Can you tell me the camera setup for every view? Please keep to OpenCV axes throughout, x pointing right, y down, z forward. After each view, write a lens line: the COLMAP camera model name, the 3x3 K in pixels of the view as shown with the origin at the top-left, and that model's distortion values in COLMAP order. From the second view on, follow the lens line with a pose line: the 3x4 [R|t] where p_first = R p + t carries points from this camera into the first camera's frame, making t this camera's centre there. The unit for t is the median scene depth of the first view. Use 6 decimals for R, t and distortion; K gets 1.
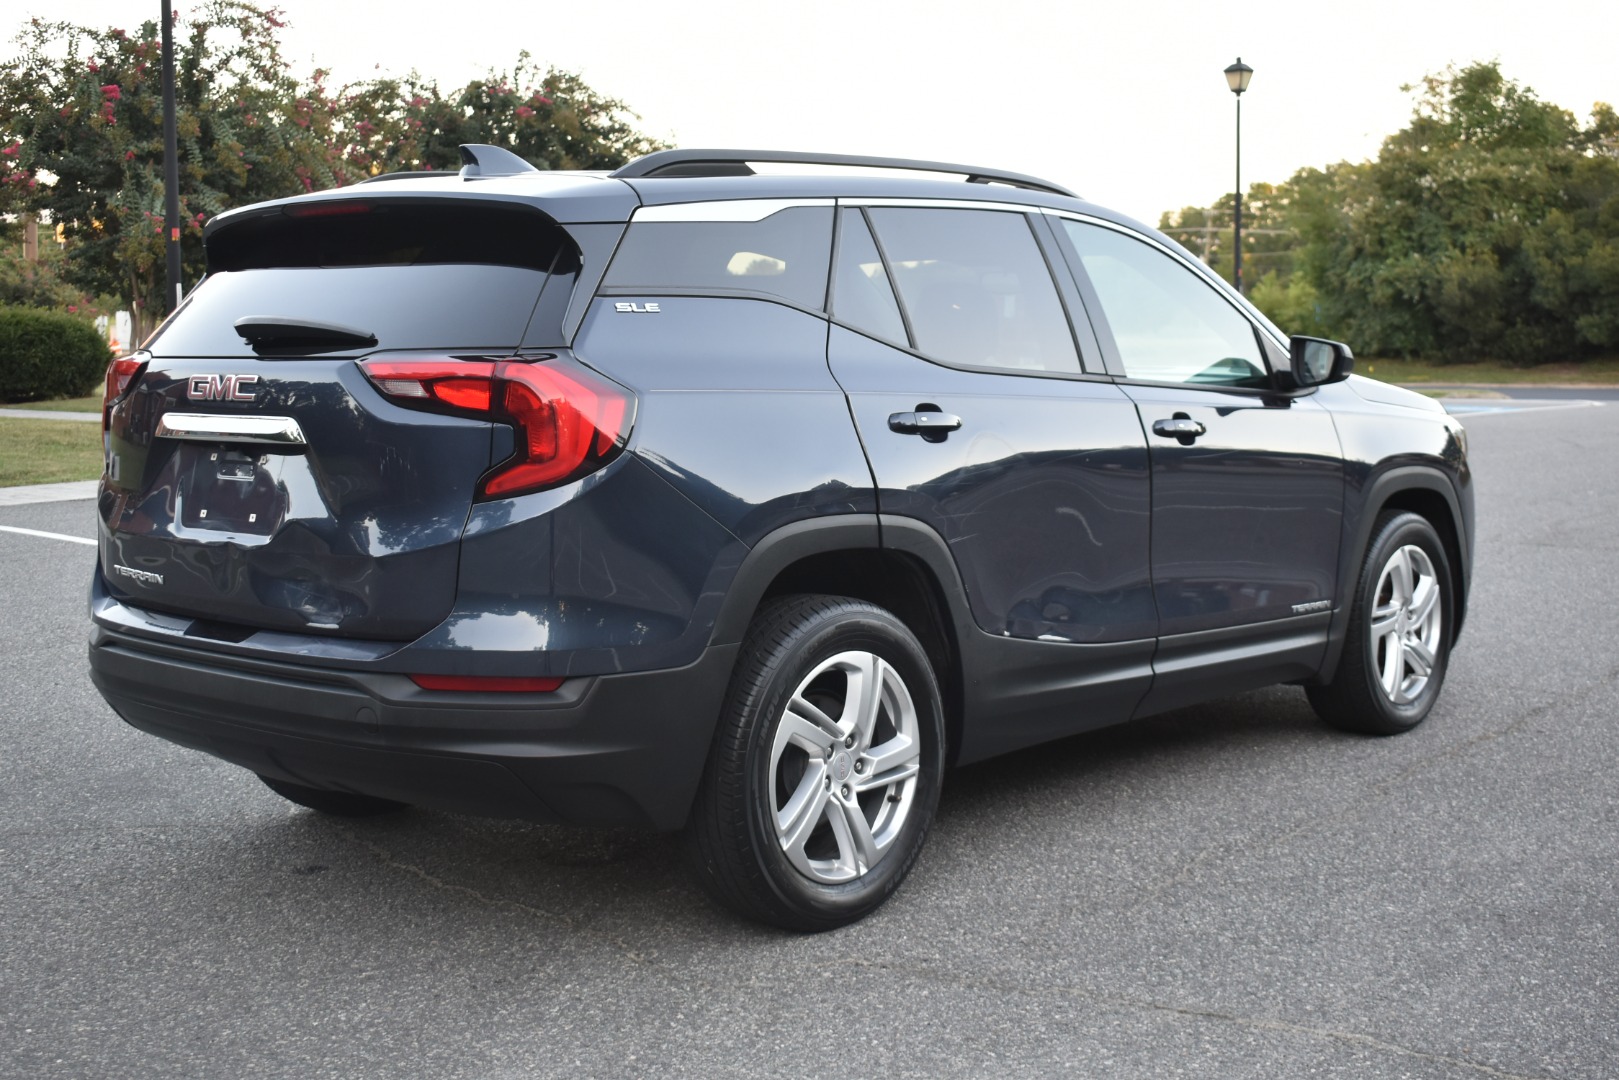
lens RADIAL K [[2142.3, 0, 807.4], [0, 2142.3, 545.5], [0, 0, 1]] dist [-0.015790, 0.000000]
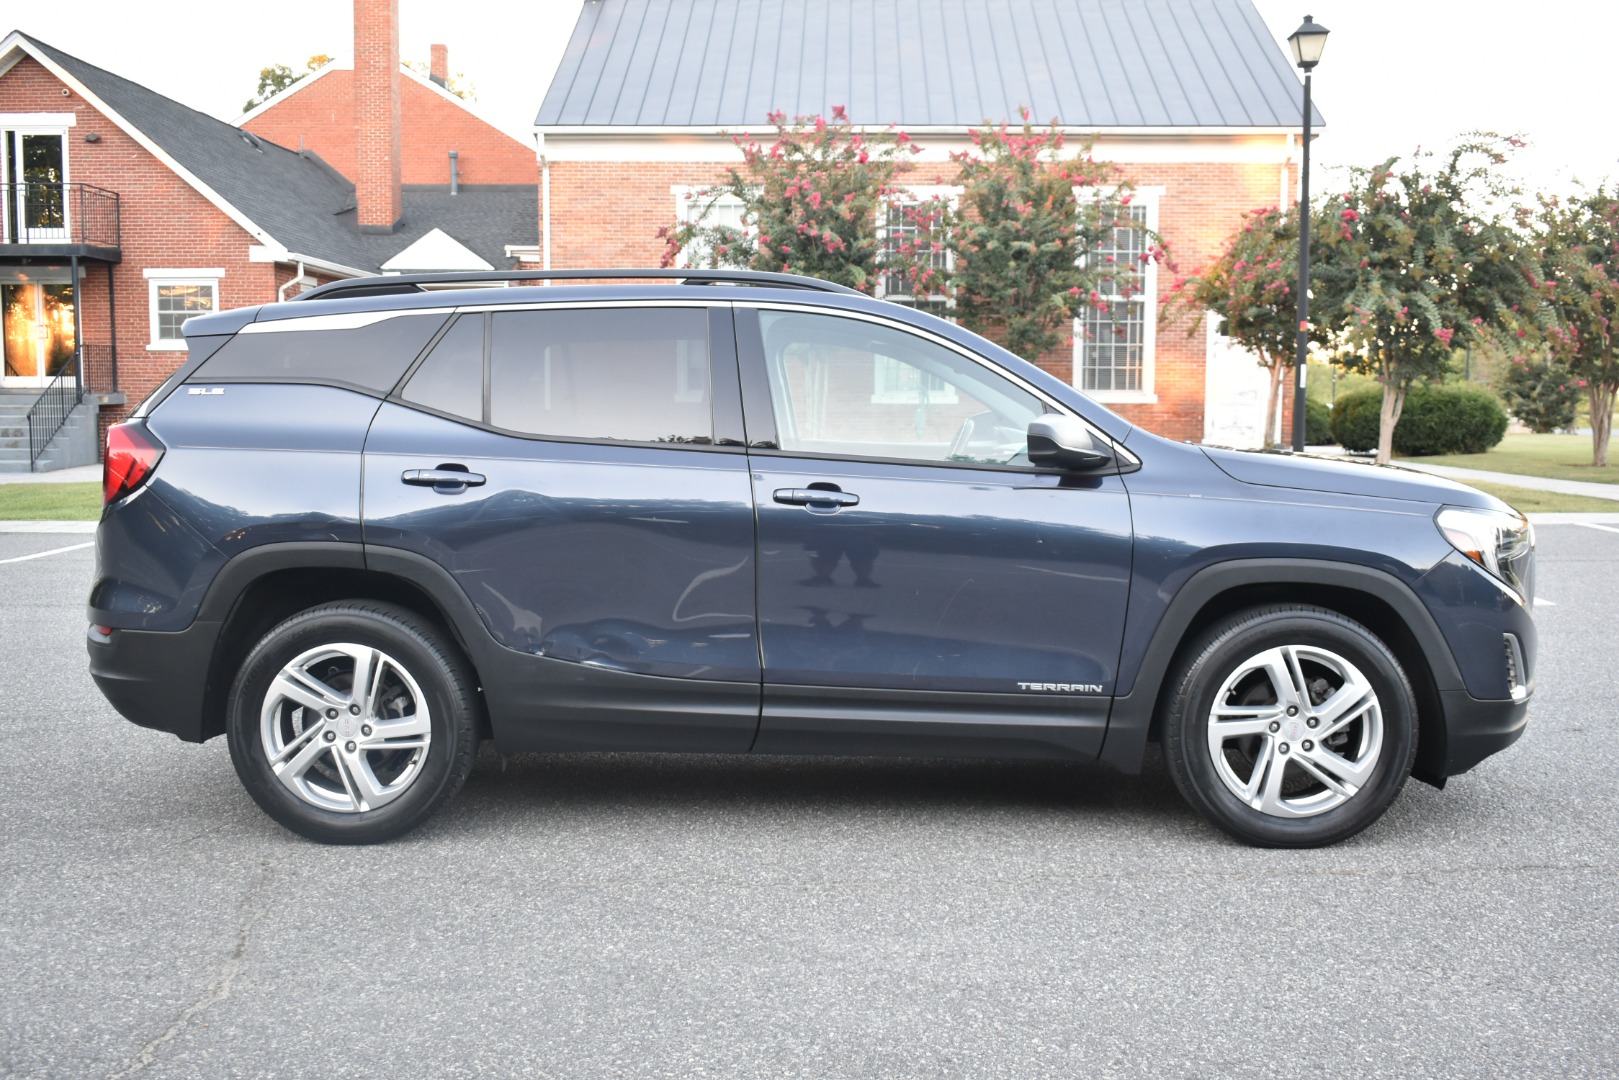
lens RADIAL K [[1642.0, 0, 812.4], [0, 1642.0, 536.3], [0, 0, 1]] dist [-0.013106, 0.000000]
pose [[0.613565, 0.068674, -0.786652, 0.767118], [-0.081656, 0.996388, 0.023295, -0.050240], [0.785411, 0.049942, 0.616956, 0.443800]]
